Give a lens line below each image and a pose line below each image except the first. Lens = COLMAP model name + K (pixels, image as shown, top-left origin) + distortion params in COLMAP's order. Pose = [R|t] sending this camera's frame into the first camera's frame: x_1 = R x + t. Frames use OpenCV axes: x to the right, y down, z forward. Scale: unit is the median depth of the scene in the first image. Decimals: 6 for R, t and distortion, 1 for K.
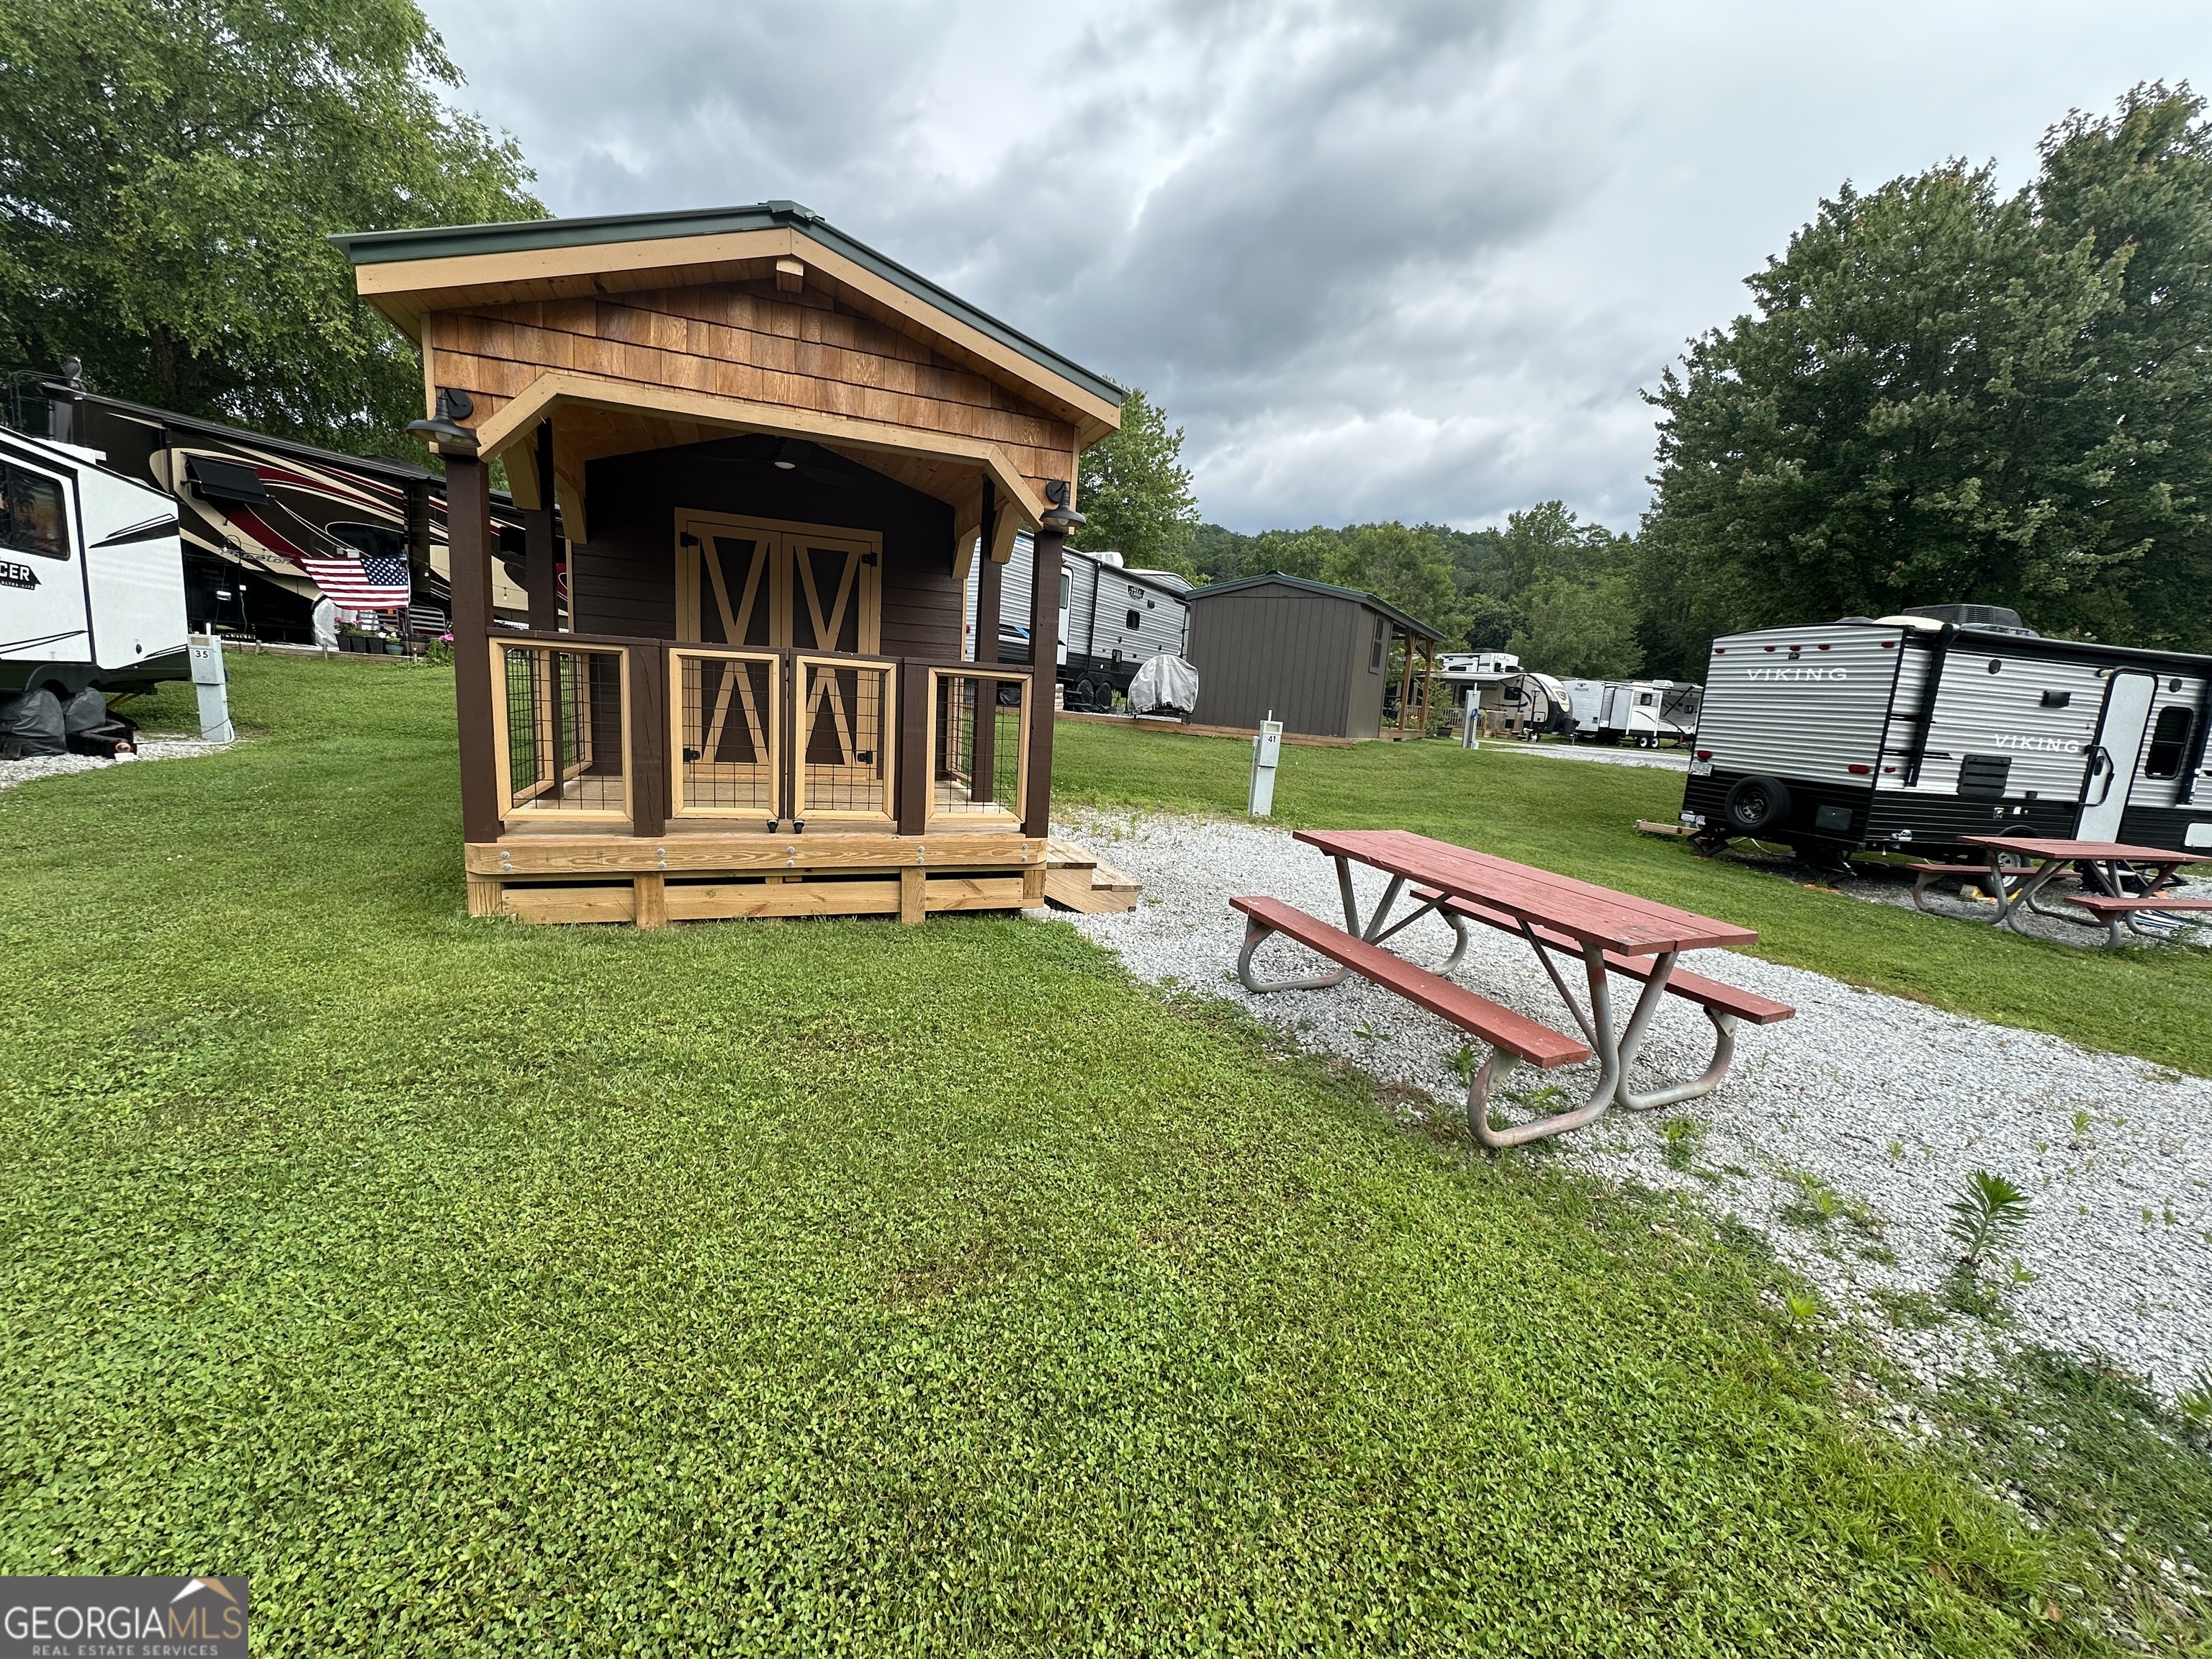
lens RADIAL K [[879.9, 0, 1108.0], [0, 879.9, 829.0], [0, 0, 1]] dist [-0.002834, 0.000146]
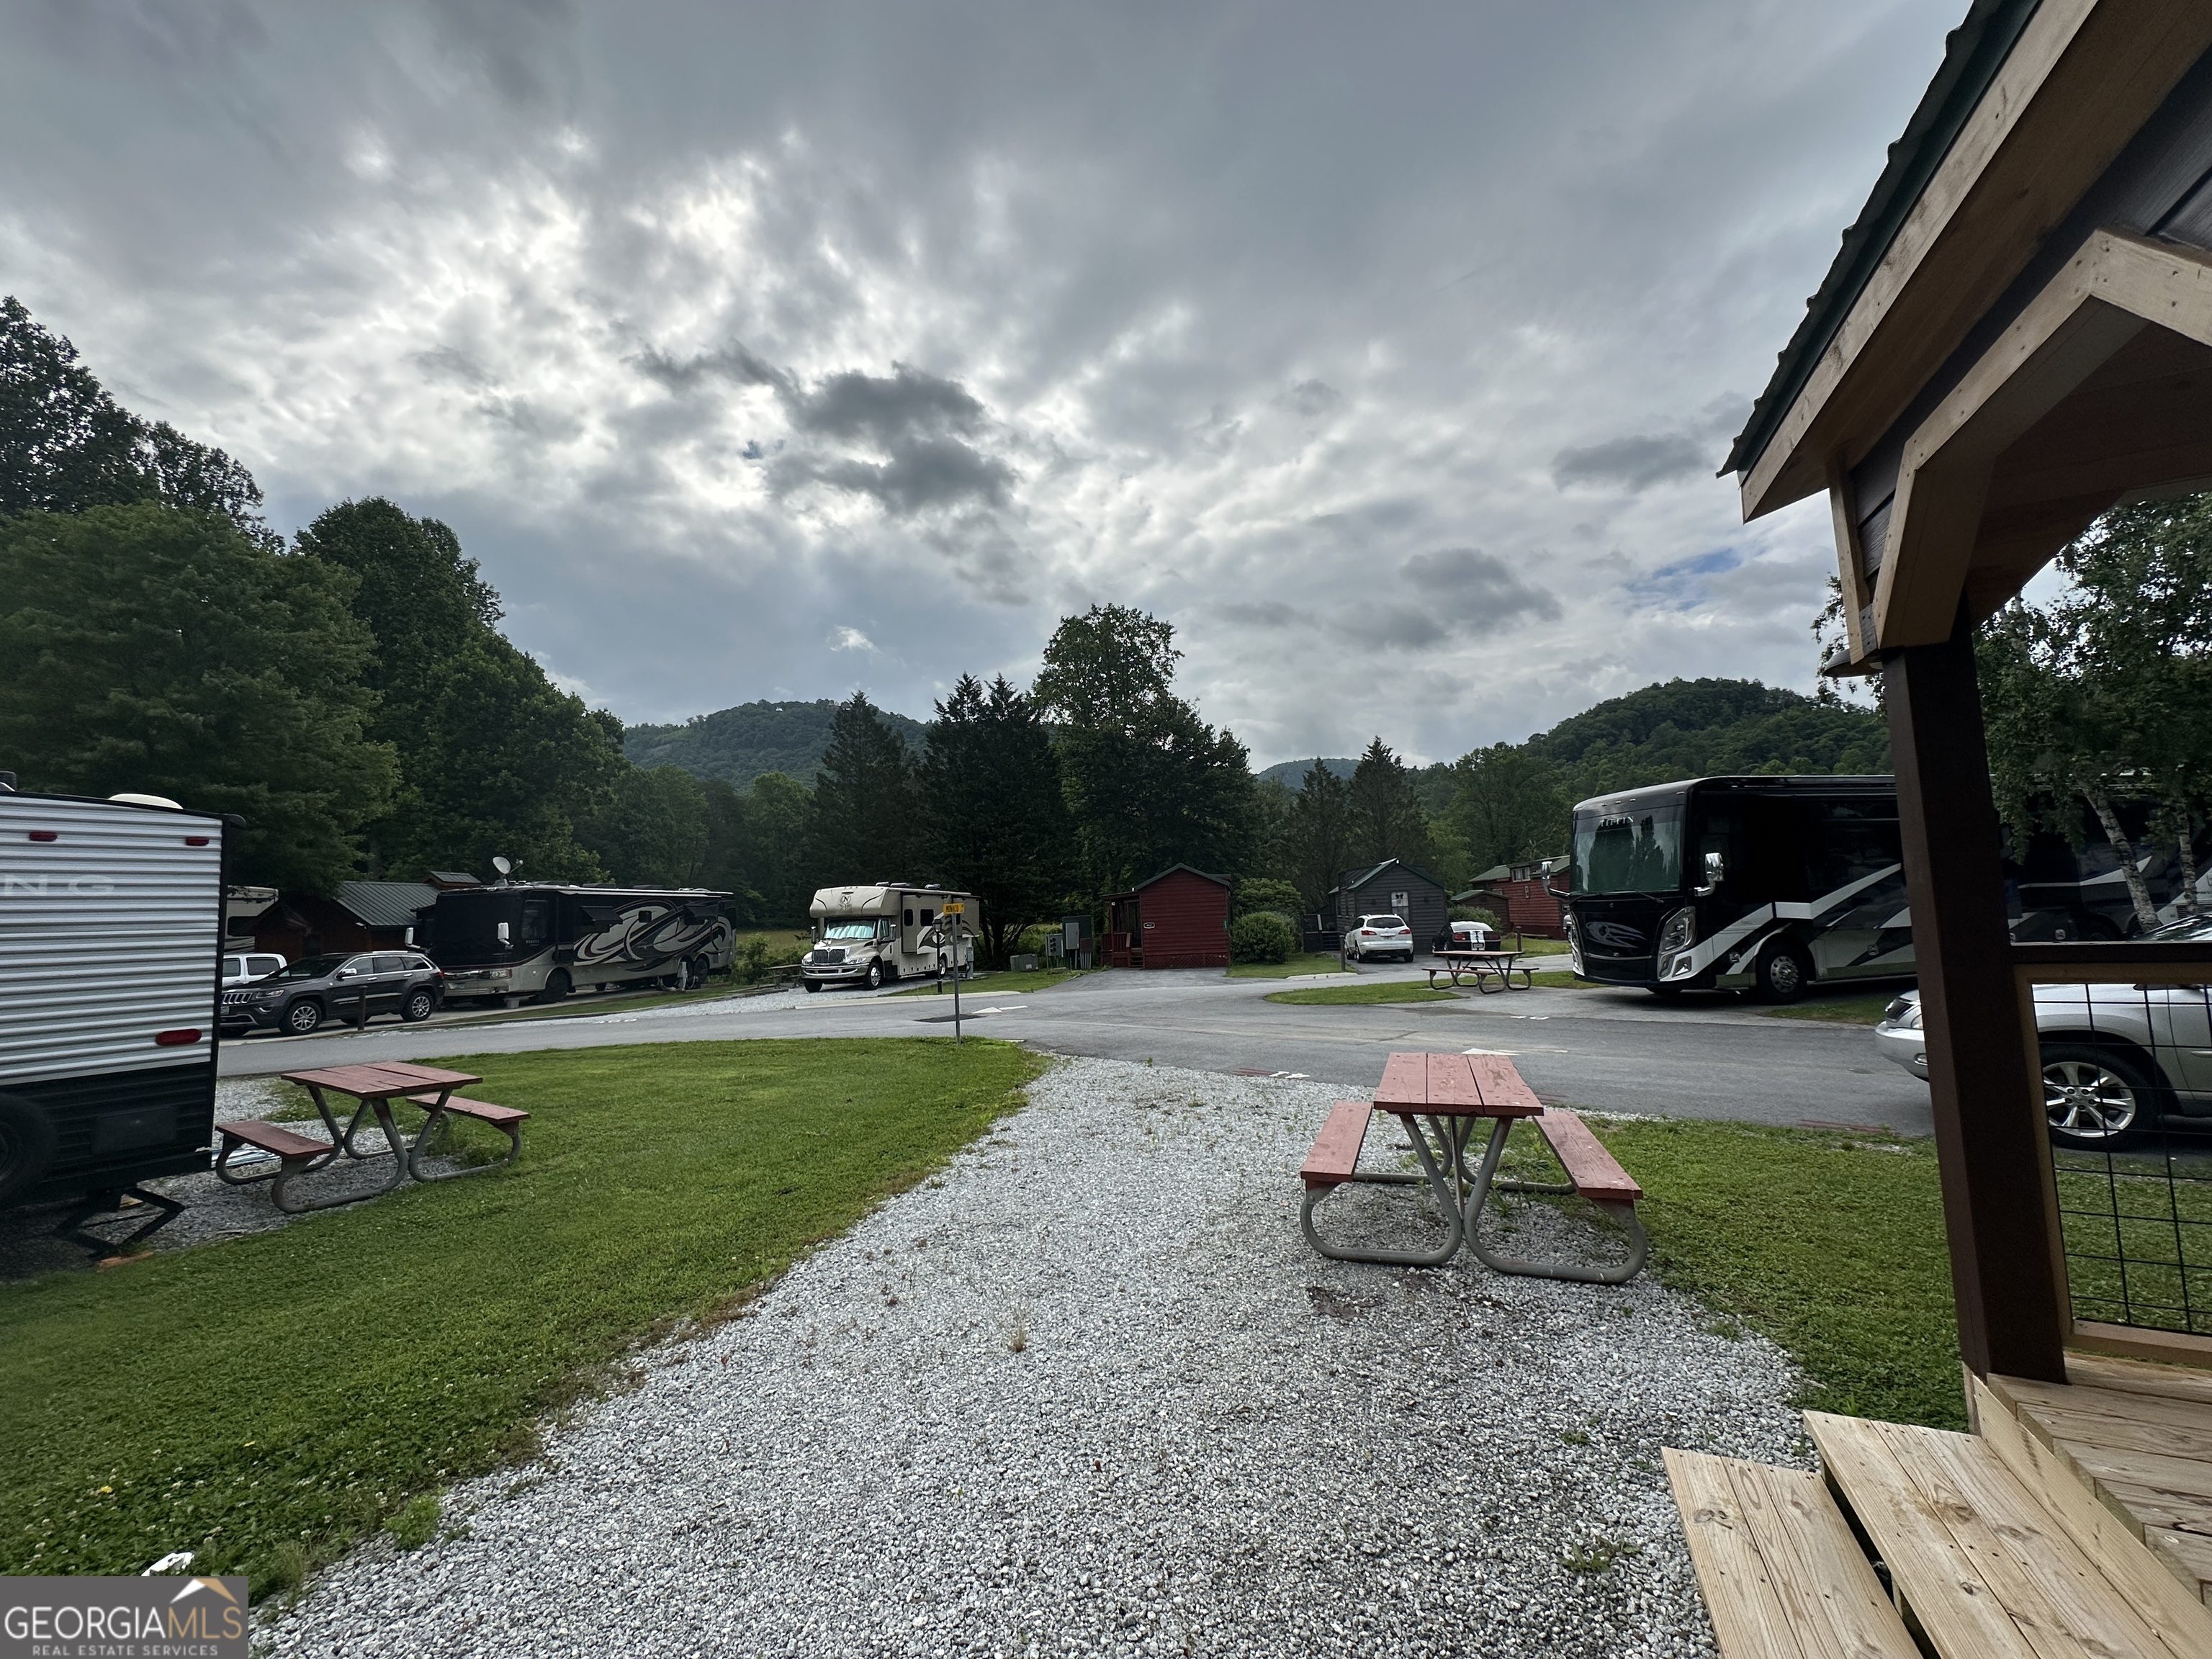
lens RADIAL K [[879.9, 0, 1104.8], [0, 879.9, 834.4], [0, 0, 1]] dist [-0.002834, 0.000146]
pose [[-0.712097, 0.023307, 0.701694, -0.045249], [0.098451, 0.992889, 0.066932, -0.179591], [-0.695144, 0.116744, -0.709328, 0.928306]]
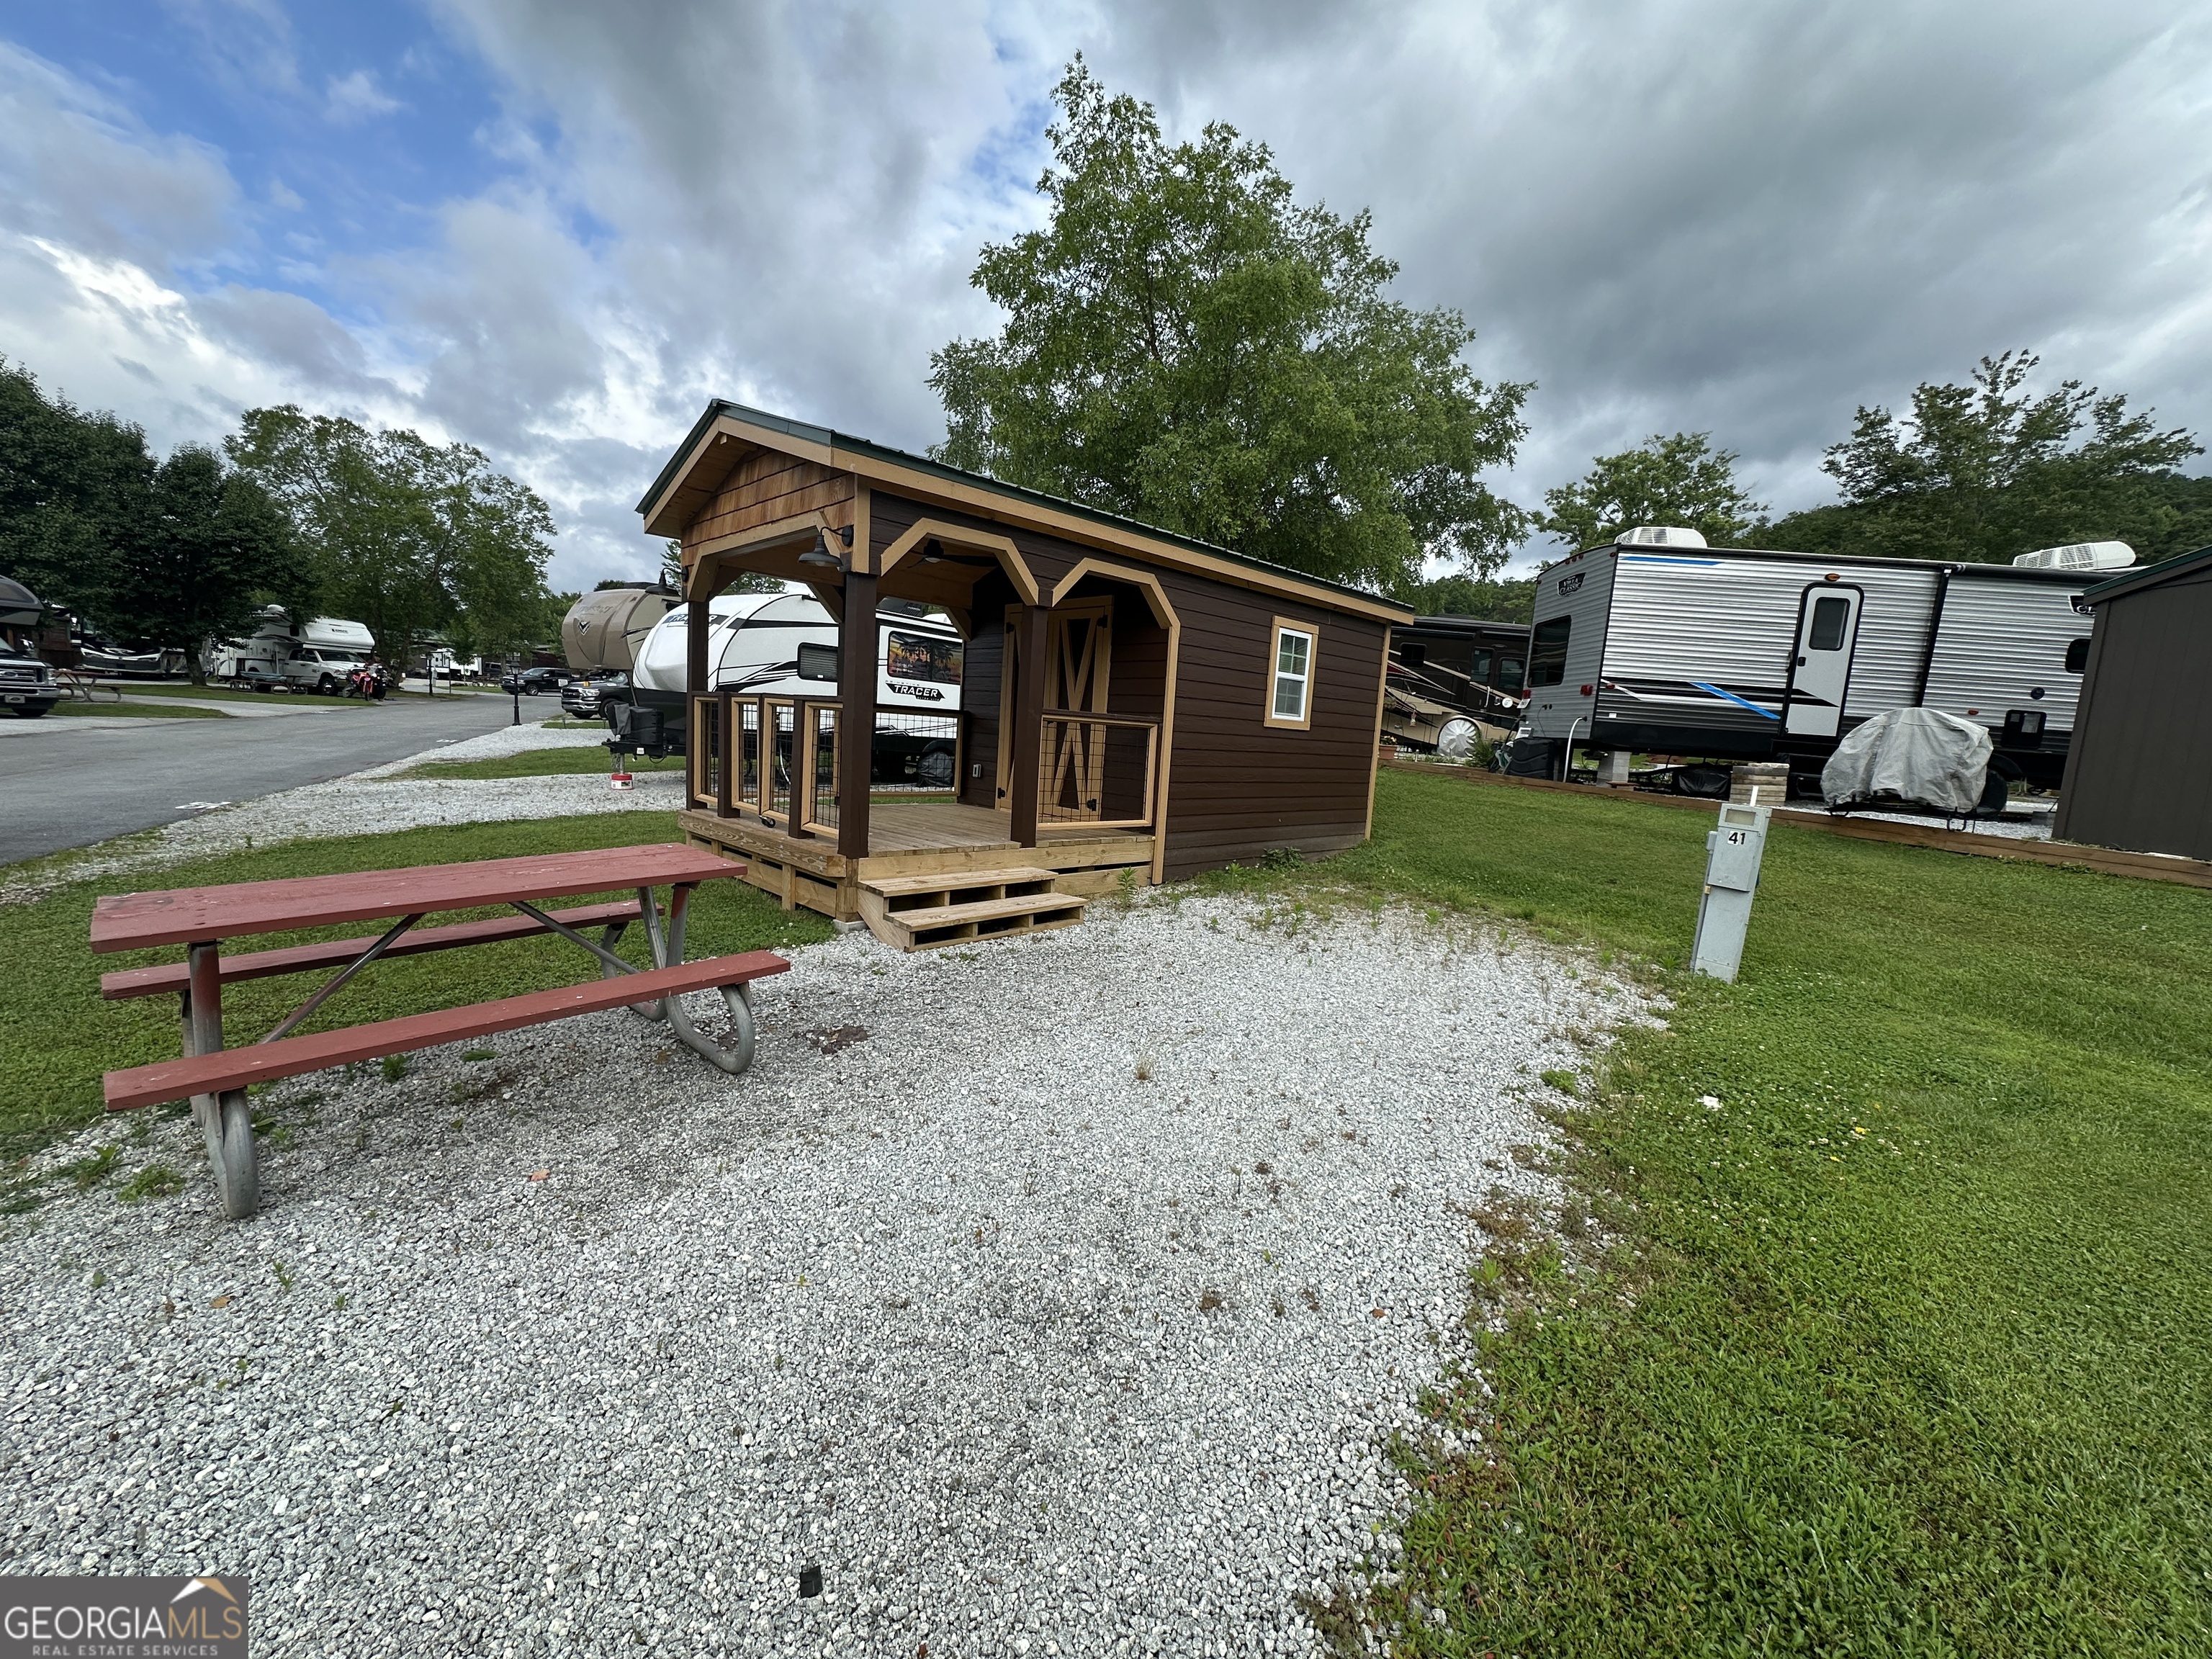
lens RADIAL K [[879.9, 0, 1102.7], [0, 879.9, 830.6], [0, 0, 1]] dist [-0.002834, 0.000146]
pose [[0.393918, 0.068782, -0.916568, 0.615072], [-0.176492, 0.984300, -0.001987, -0.043599], [0.902042, 0.162550, 0.399873, 0.509725]]
